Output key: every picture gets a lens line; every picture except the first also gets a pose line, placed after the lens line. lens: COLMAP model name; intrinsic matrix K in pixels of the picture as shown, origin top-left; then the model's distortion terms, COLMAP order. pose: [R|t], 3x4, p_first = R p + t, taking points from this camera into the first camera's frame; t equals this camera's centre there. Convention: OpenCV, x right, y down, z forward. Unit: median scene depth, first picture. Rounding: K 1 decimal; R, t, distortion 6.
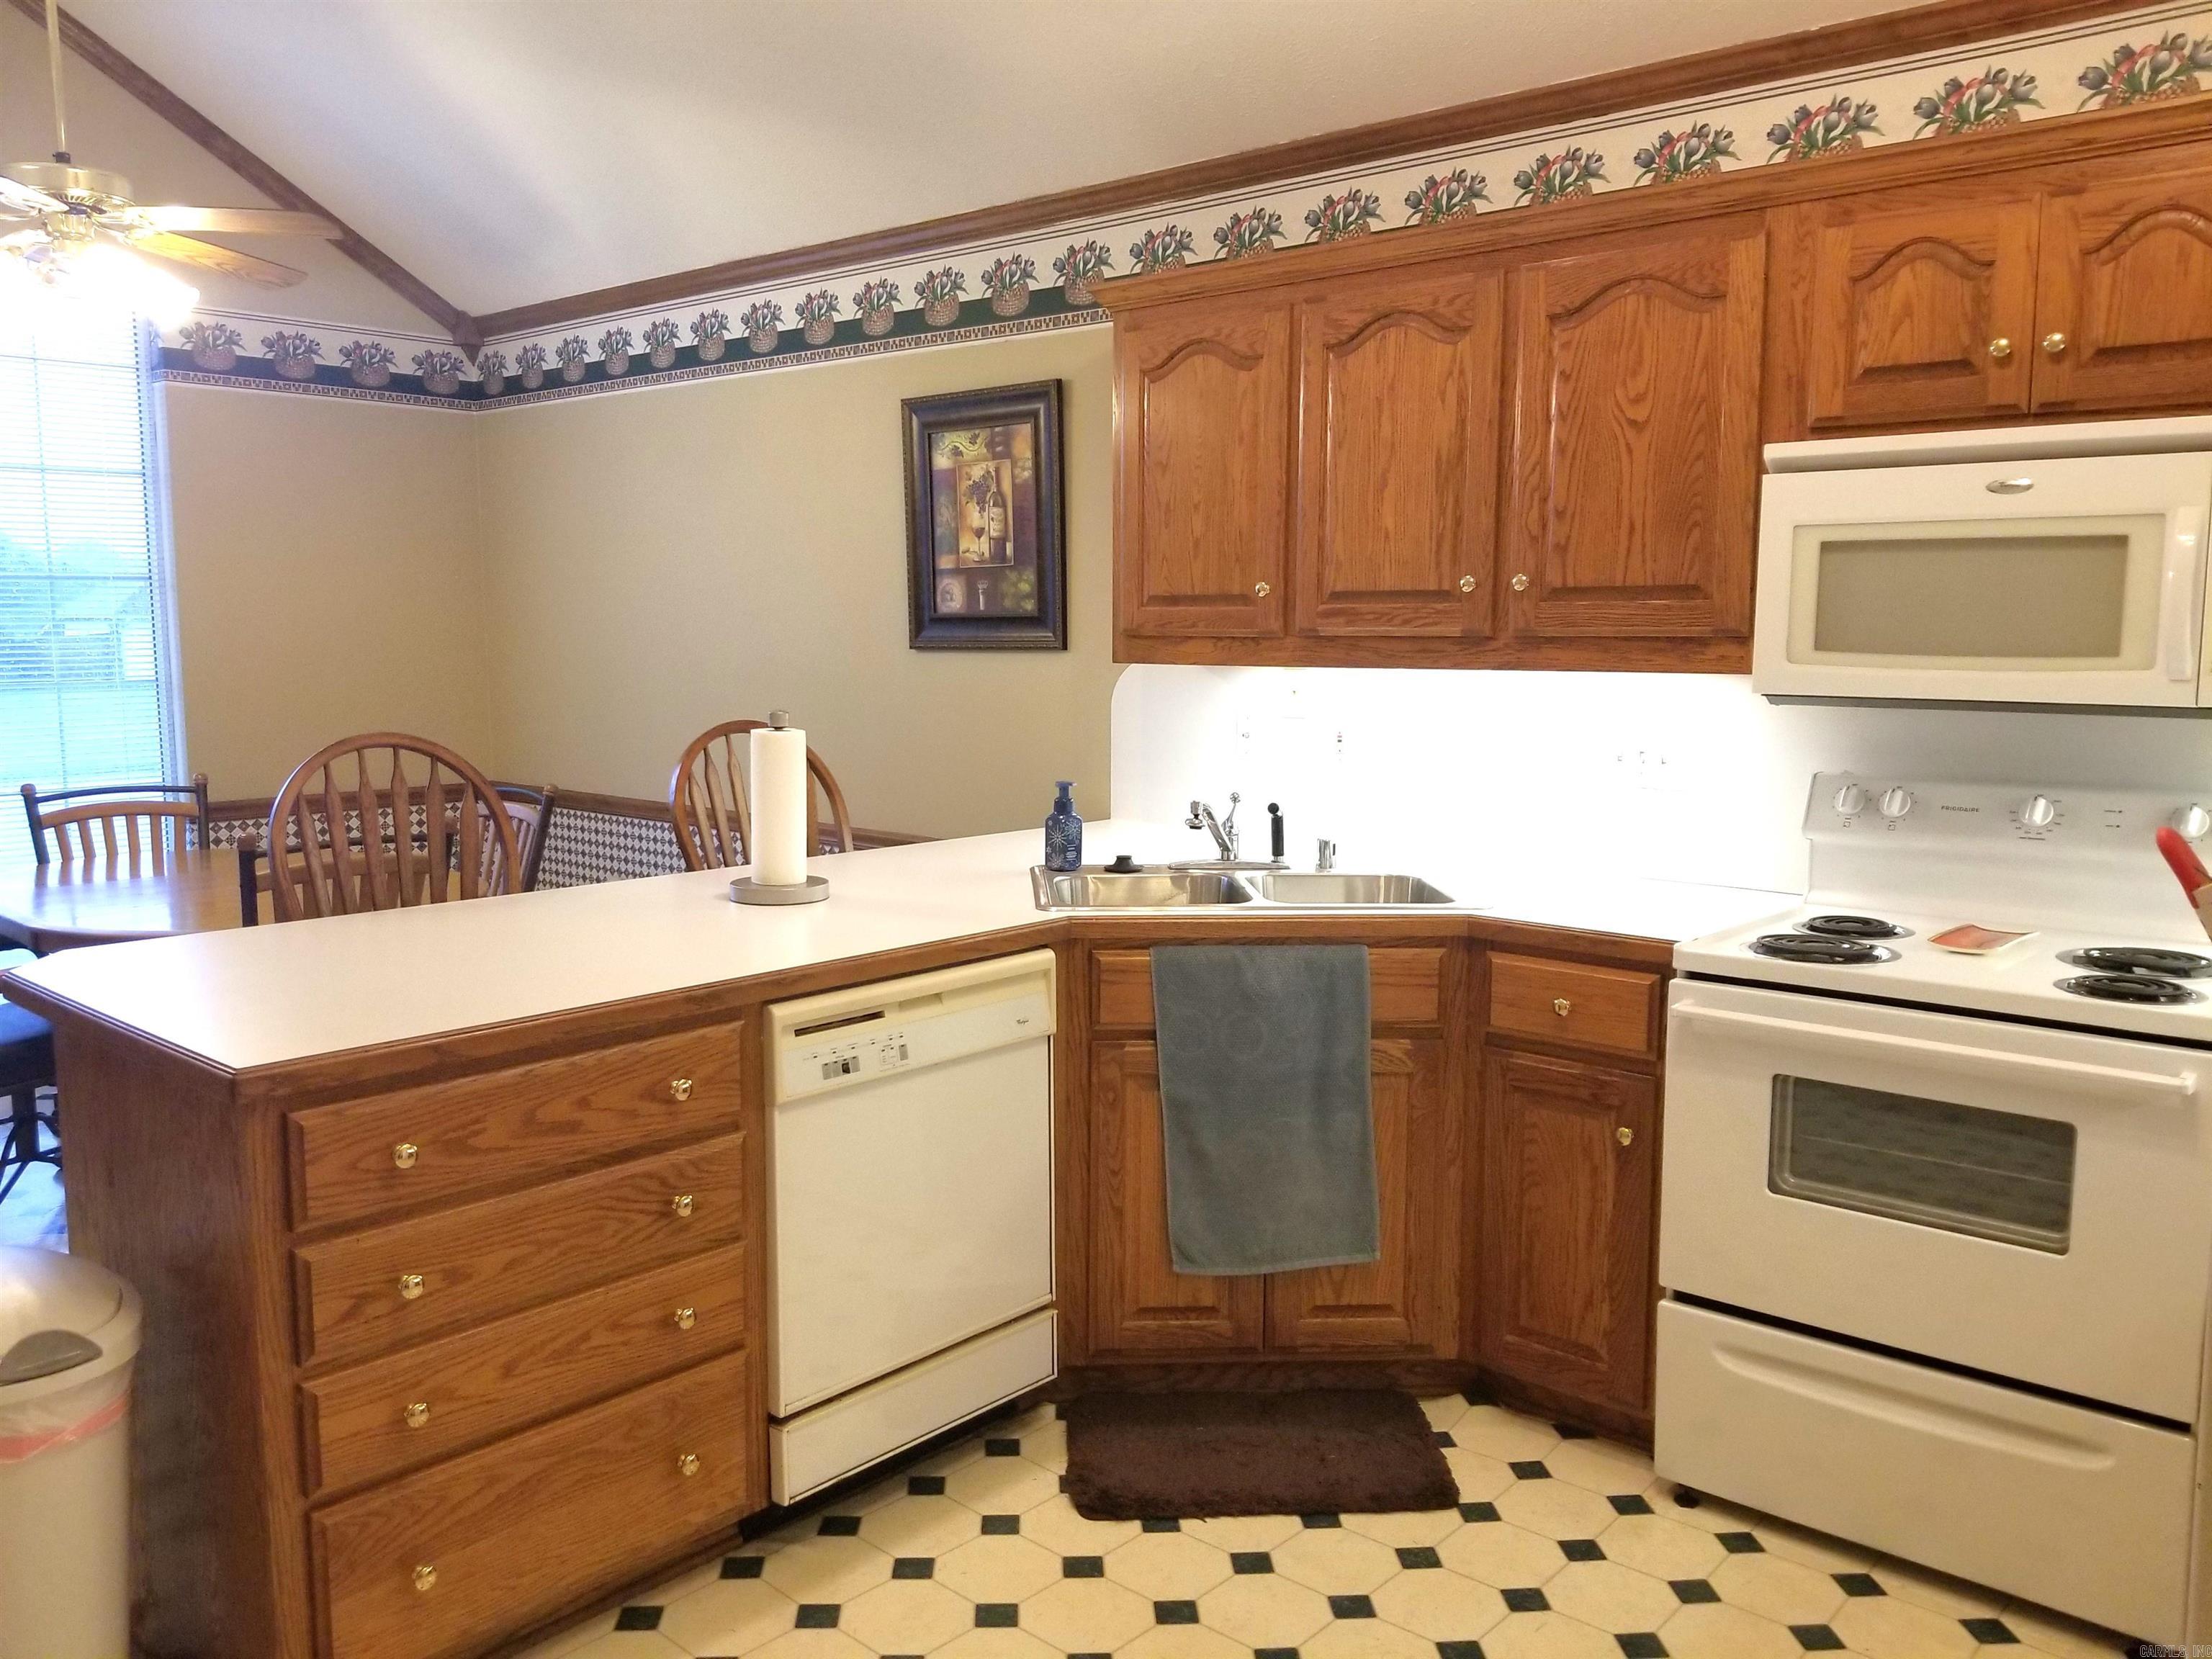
lens RADIAL K [[1744.5, 0, 1104.7], [0, 1744.5, 822.4], [0, 0, 1]] dist [0.061673, -0.120229]
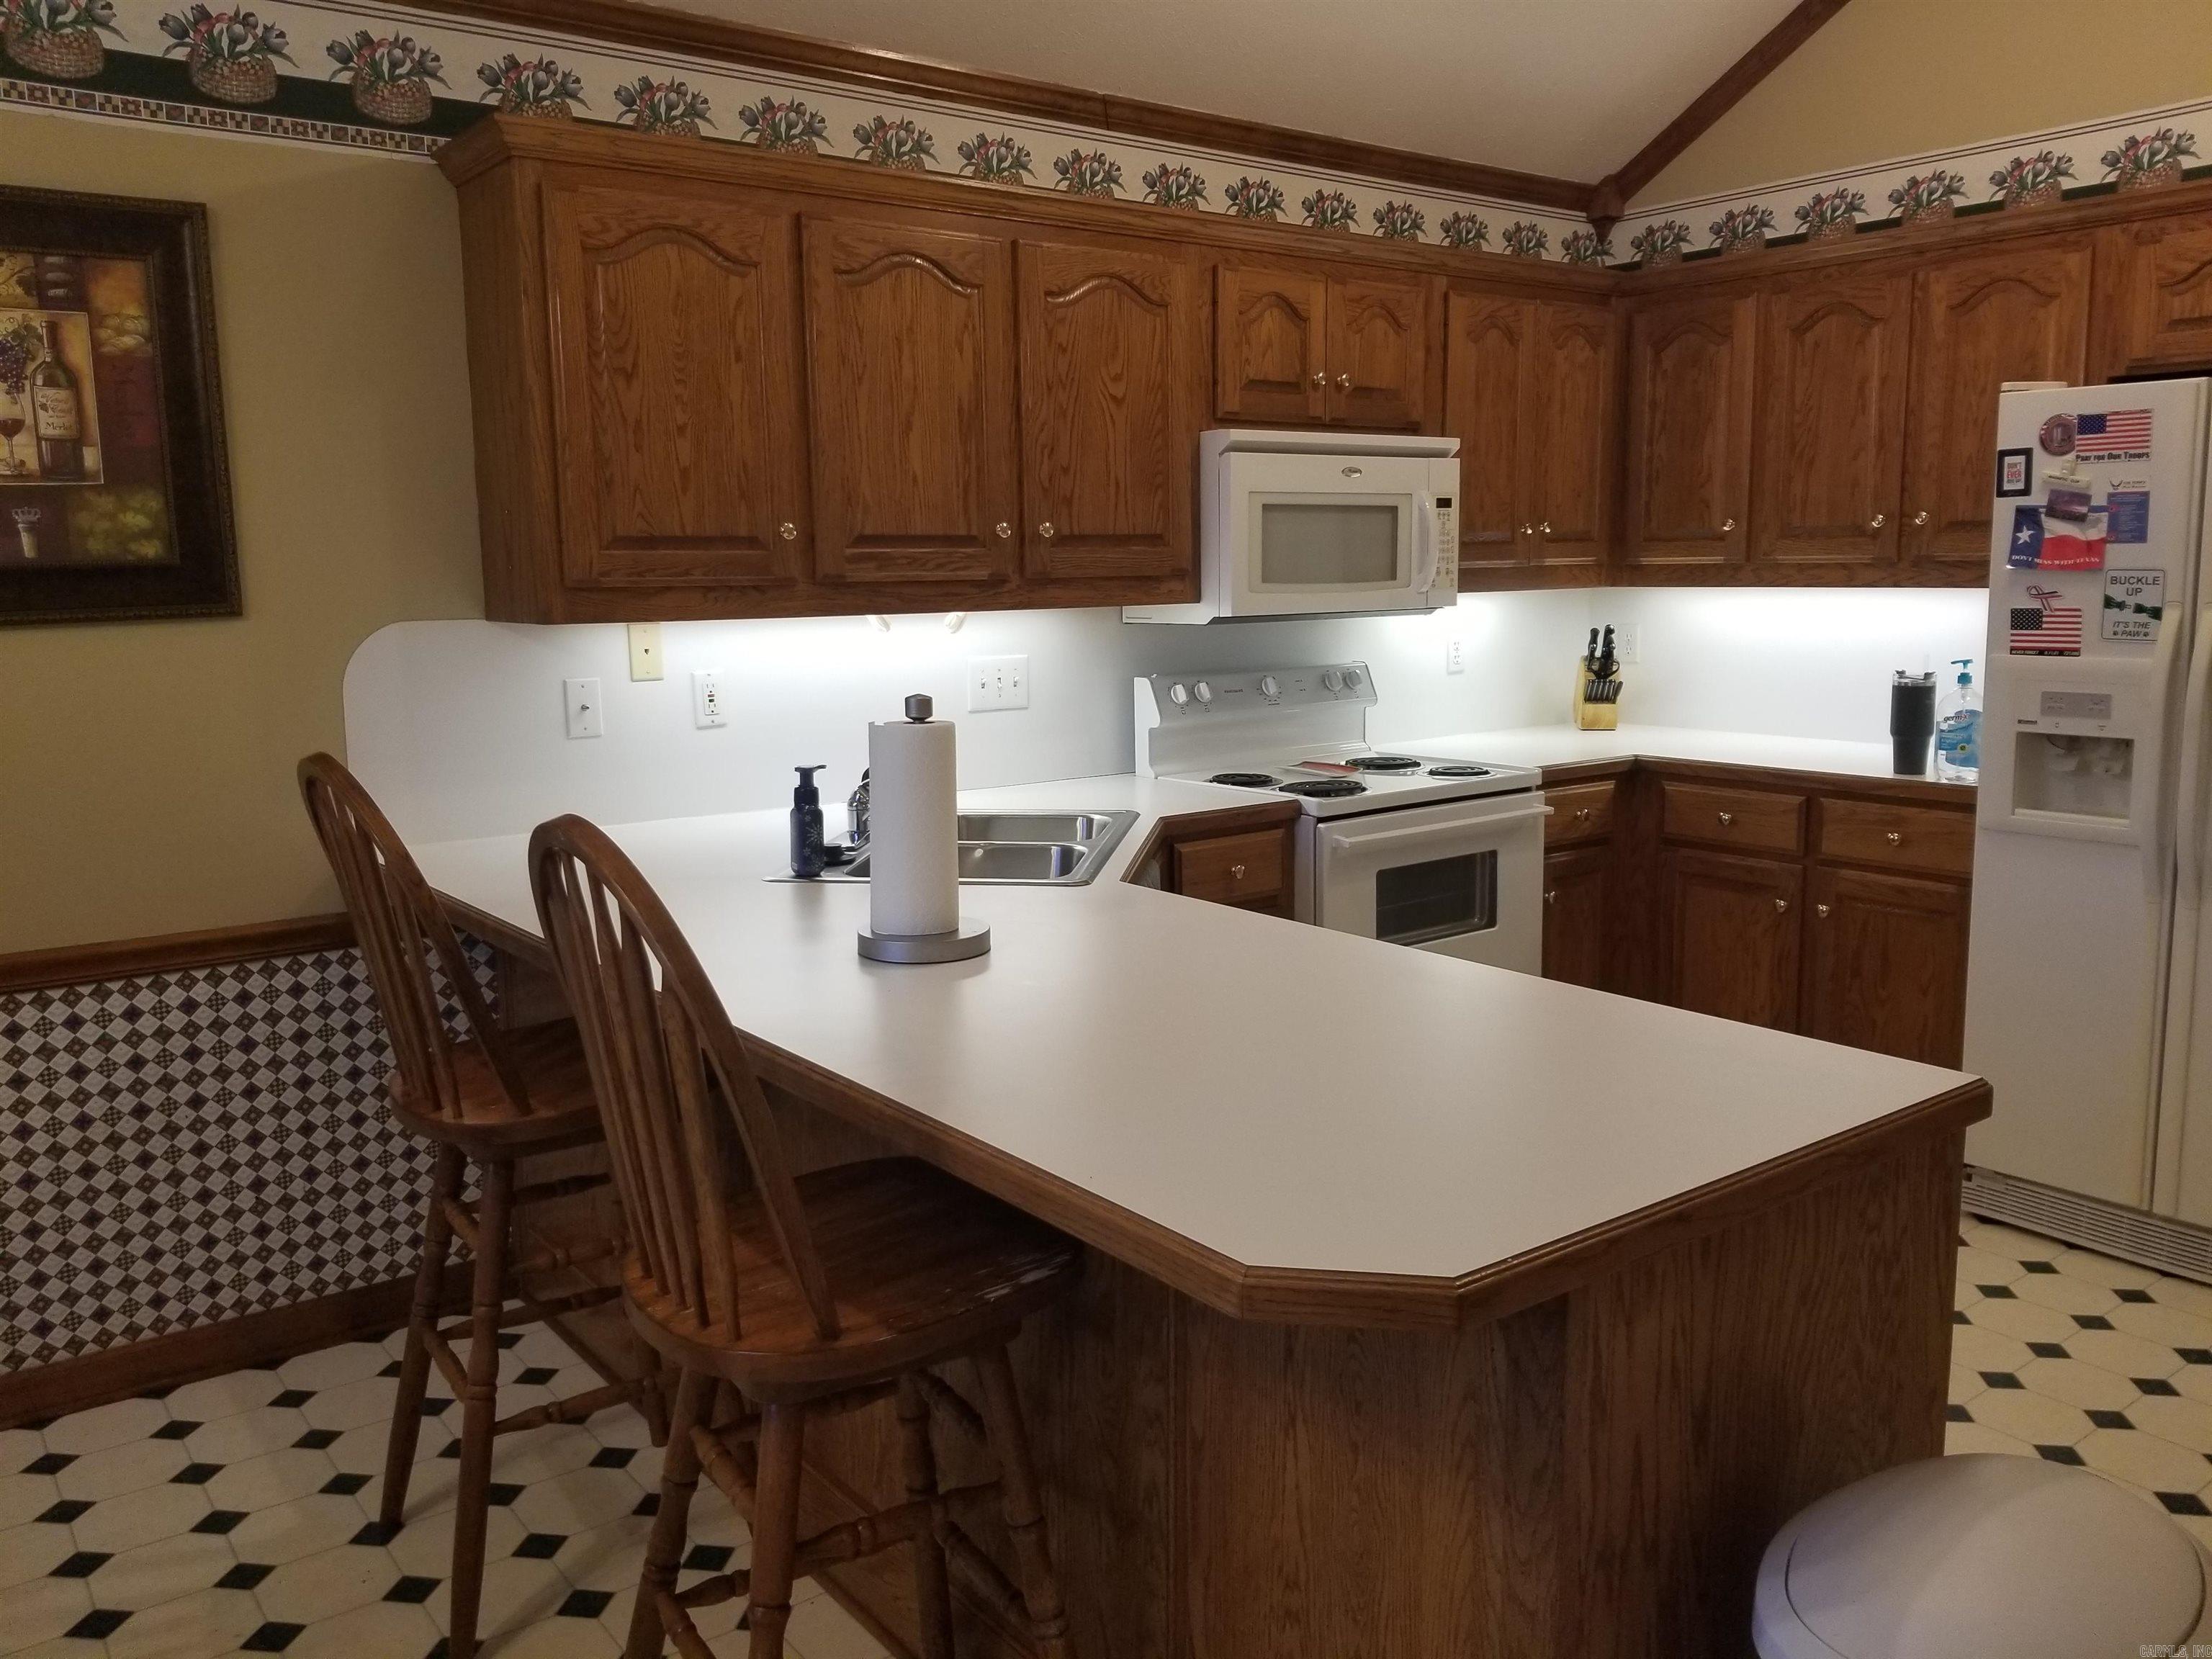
lens RADIAL K [[1744.5, 0, 1104.7], [0, 1744.5, 822.4], [0, 0, 1]] dist [0.061673, -0.120229]
pose [[0.181229, -0.147387, 0.972334, -0.831013], [0.124695, 0.984170, 0.125940, -0.085517], [-0.975504, 0.098421, 0.196738, 0.732852]]
